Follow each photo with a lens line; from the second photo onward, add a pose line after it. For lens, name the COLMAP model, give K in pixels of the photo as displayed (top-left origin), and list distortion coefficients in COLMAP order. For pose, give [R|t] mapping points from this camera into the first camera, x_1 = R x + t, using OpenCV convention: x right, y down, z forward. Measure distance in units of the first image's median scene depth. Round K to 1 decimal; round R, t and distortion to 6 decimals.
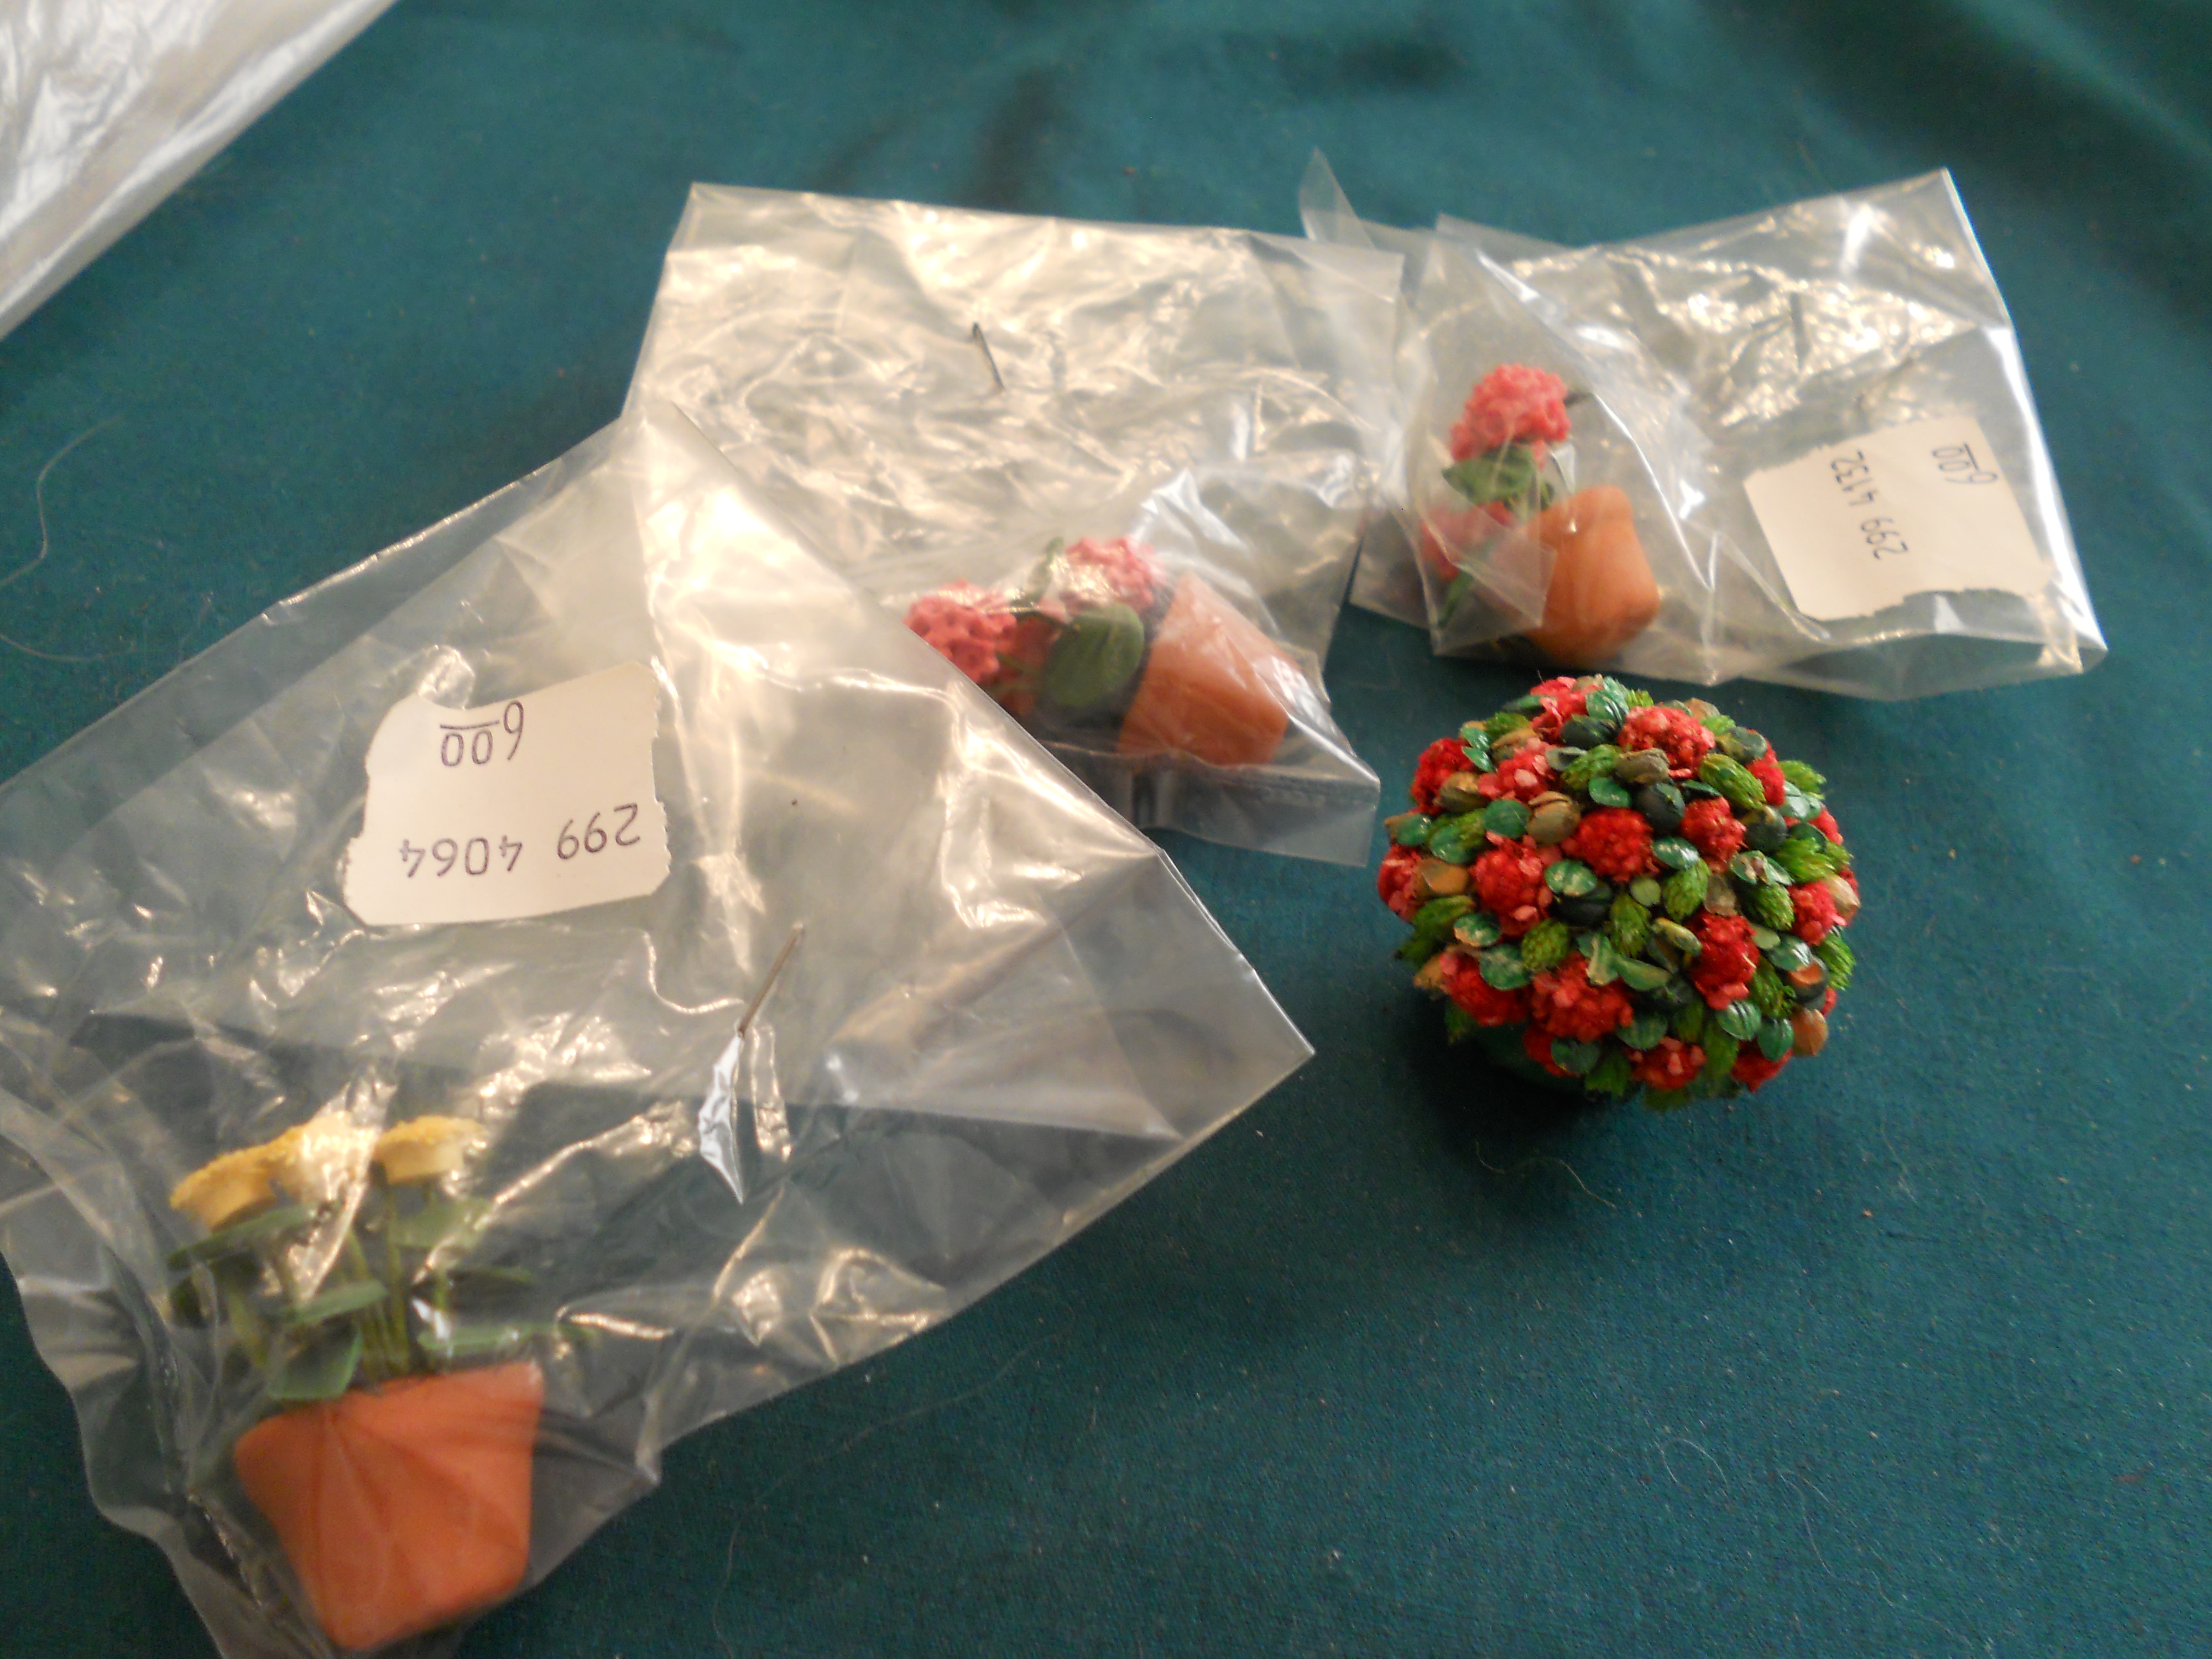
lens RADIAL K [[2068.5, 0, 1106.0], [0, 2068.5, 829.5], [0, 0, 1]] dist [0.326791, 0.000616]
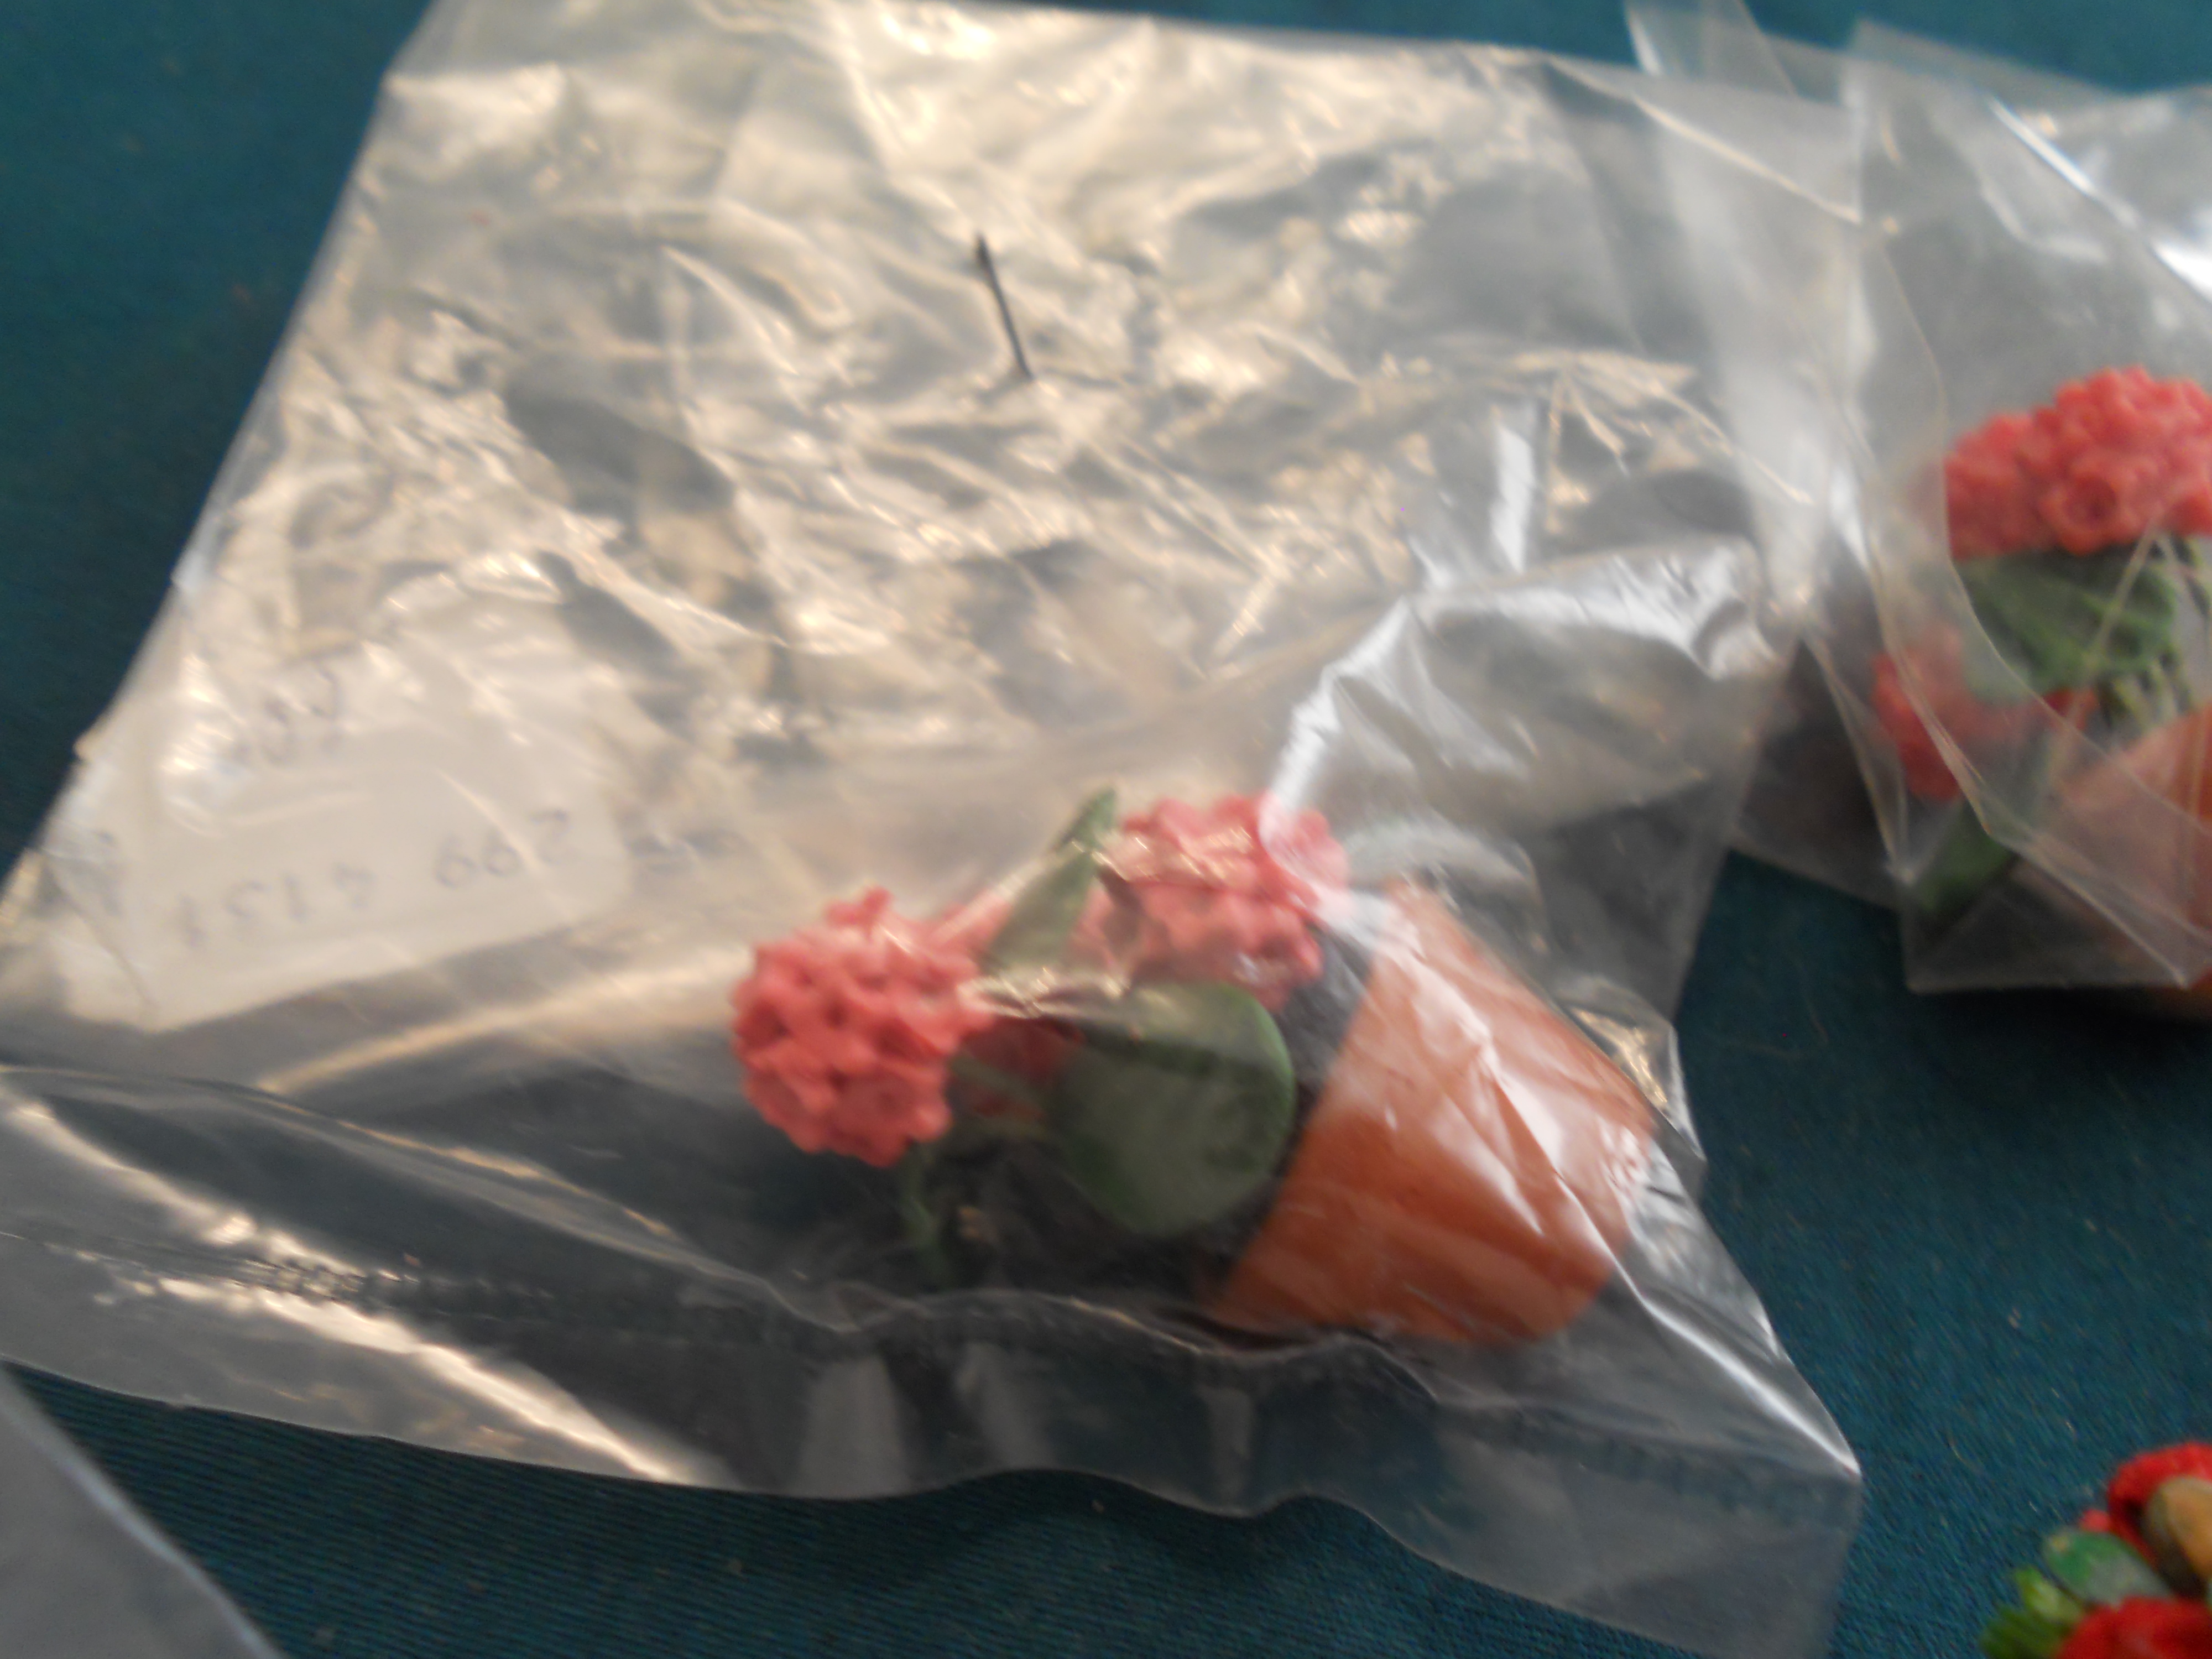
lens RADIAL K [[1865.9, 0, 1106.0], [0, 1865.9, 829.5], [0, 0, 1]] dist [0.099405, -0.000905]
pose [[0.997021, 0.049359, -0.059267, 0.000561], [-0.040999, 0.990023, 0.134809, -0.164854], [0.065330, -0.131978, 0.989097, 0.550871]]
